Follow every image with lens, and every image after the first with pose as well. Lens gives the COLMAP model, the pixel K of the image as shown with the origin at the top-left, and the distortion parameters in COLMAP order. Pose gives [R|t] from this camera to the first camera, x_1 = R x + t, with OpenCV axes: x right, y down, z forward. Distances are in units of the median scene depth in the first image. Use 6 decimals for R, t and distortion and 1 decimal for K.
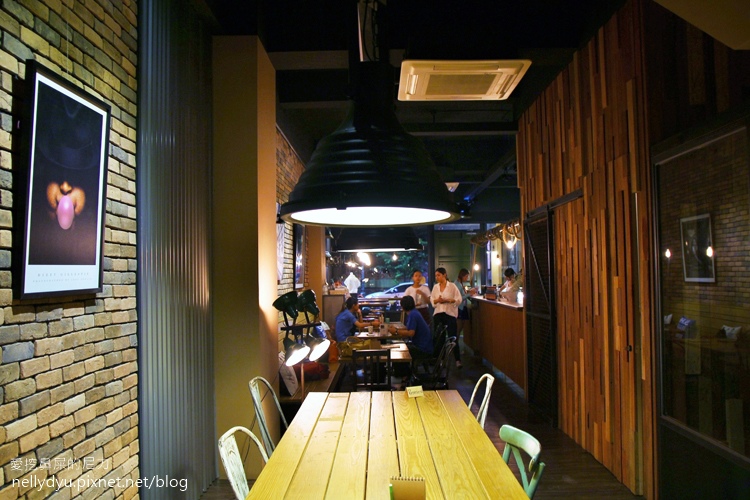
lens RADIAL K [[598.2, 0, 375.0], [0, 598.2, 250.0], [0, 0, 1]] dist [-0.117146, 0.105374]
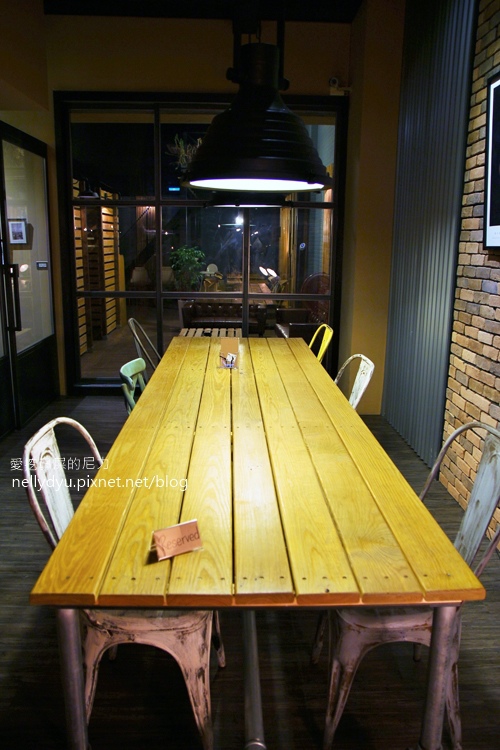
lens RADIAL K [[598.2, 0, 252.1], [0, 598.2, 386.6], [0, 0, 1]] dist [-0.117146, 0.105374]
pose [[-0.999120, 0.013918, -0.039574, 0.042810], [0.006014, 0.981133, 0.193240, 0.104881], [0.041517, 0.192832, -0.980353, 1.977248]]
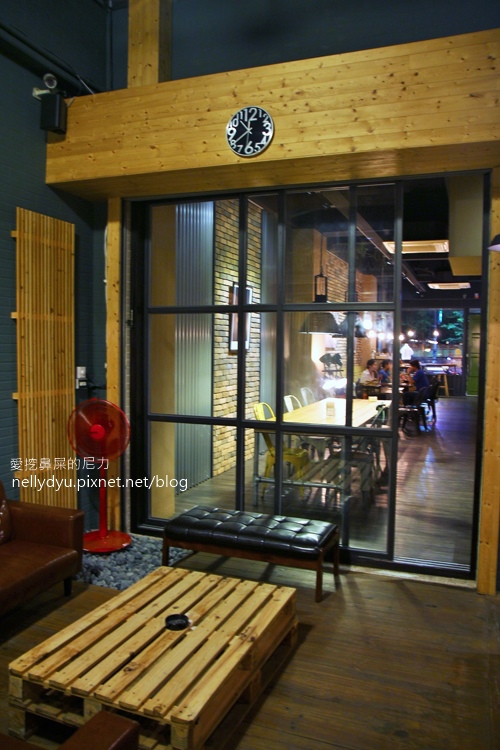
lens RADIAL K [[598.2, 0, 252.1], [0, 598.2, 386.6], [0, 0, 1]] dist [-0.117146, 0.105374]
pose [[0.934149, 0.059031, -0.351968, 0.618265], [-0.016778, 0.992399, 0.121913, -0.114094], [0.356489, -0.107980, 0.928039, -1.816189]]
